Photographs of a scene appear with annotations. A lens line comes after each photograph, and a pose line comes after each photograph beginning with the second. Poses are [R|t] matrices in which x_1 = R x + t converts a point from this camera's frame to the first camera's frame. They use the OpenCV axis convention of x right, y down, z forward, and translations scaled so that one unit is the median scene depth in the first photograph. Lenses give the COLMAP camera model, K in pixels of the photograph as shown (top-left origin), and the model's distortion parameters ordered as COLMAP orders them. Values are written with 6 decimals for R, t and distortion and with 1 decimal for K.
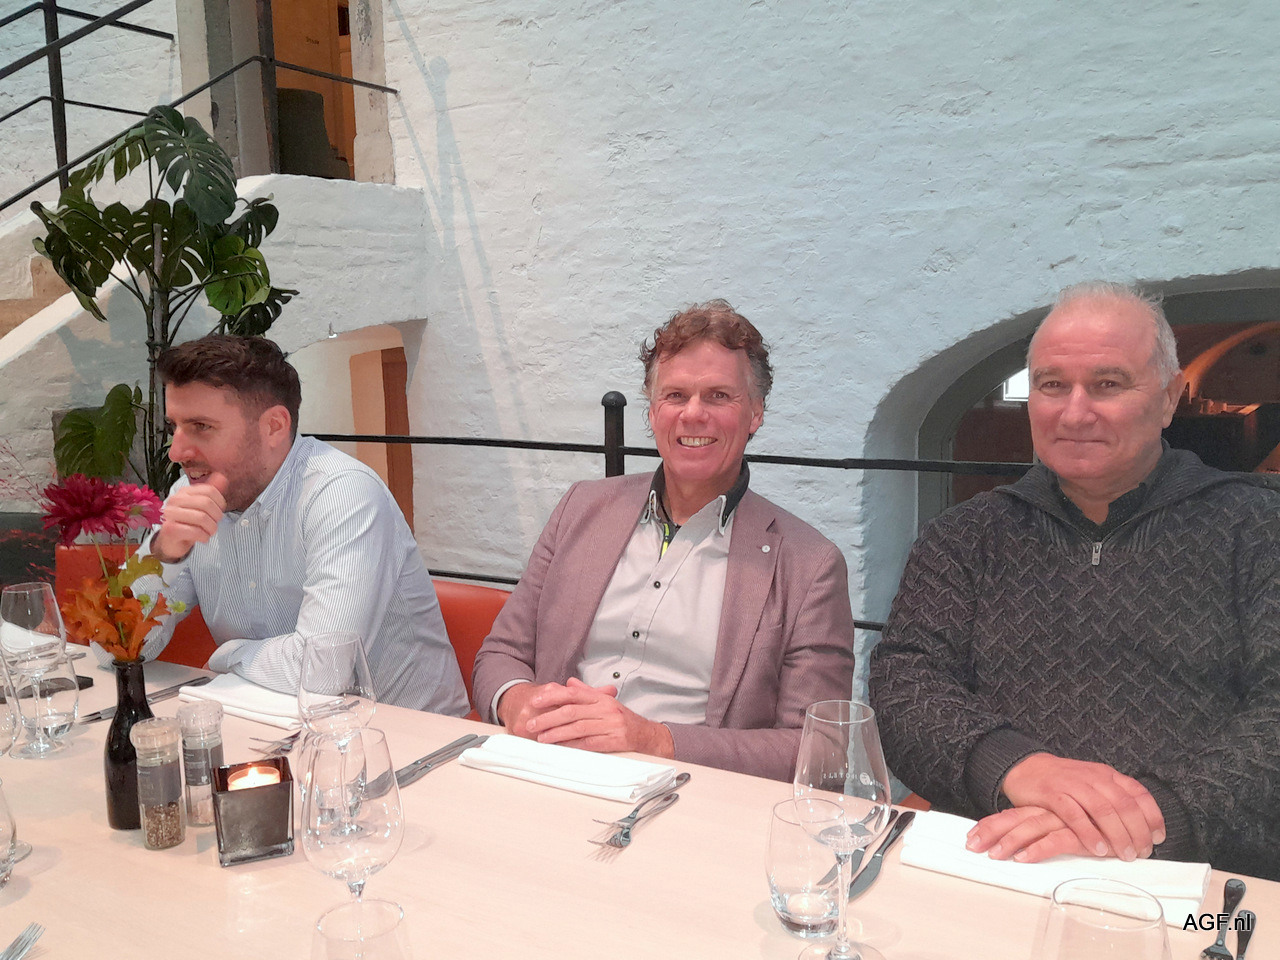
lens RADIAL K [[1130.7, 0, 639.3], [0, 1130.7, 479.0], [0, 0, 1]] dist [0.032457, -0.023003]
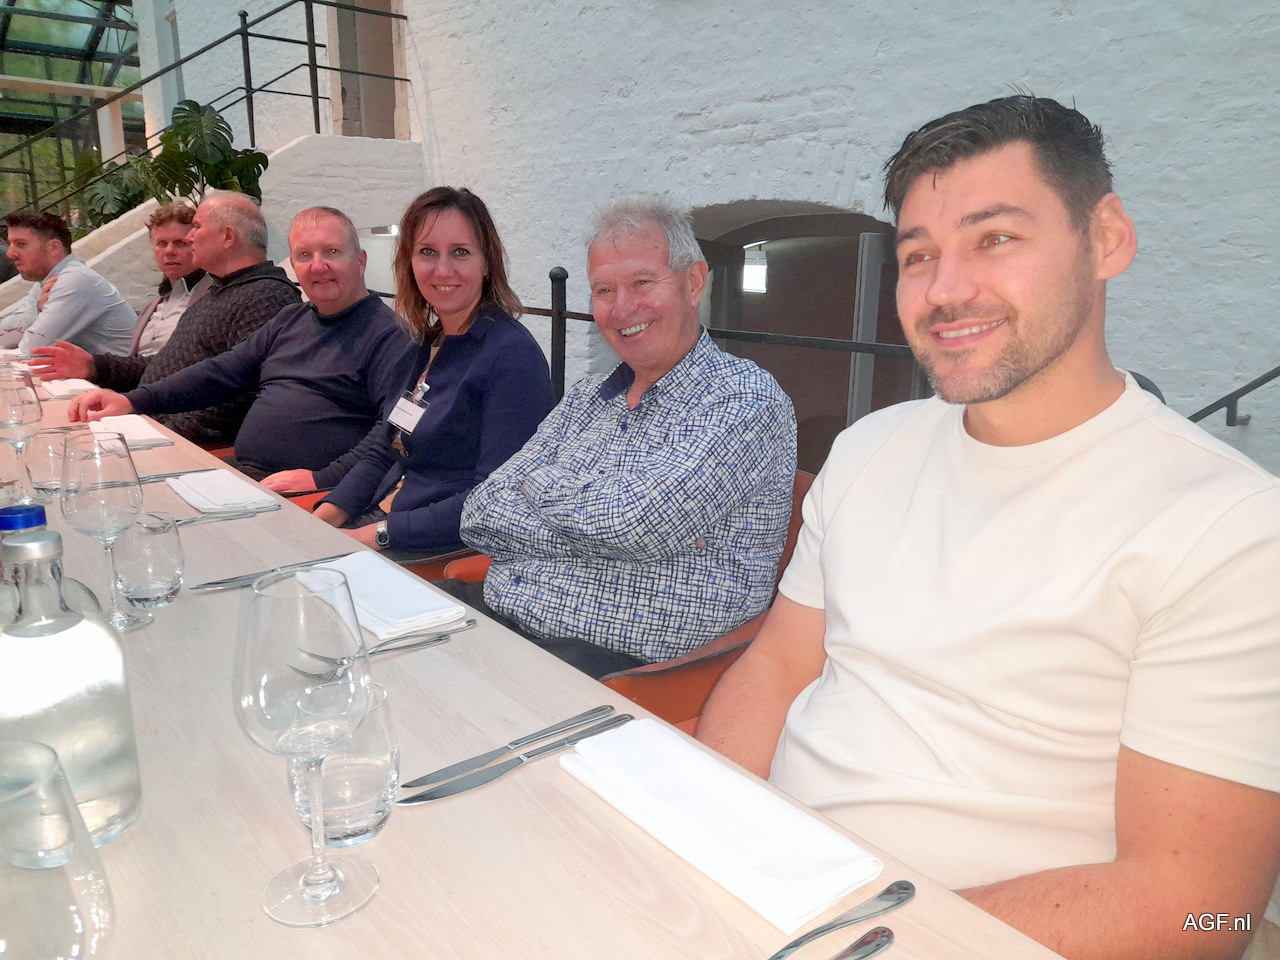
lens RADIAL K [[932.1, 0, 640.0], [0, 932.1, 480.3], [0, 0, 1]] dist [0.032694, -0.025751]
pose [[0.936665, 0.118313, -0.329639, 0.729240], [-0.081279, 0.988948, 0.123996, 0.040853], [0.340666, -0.089350, 0.935929, -0.242861]]
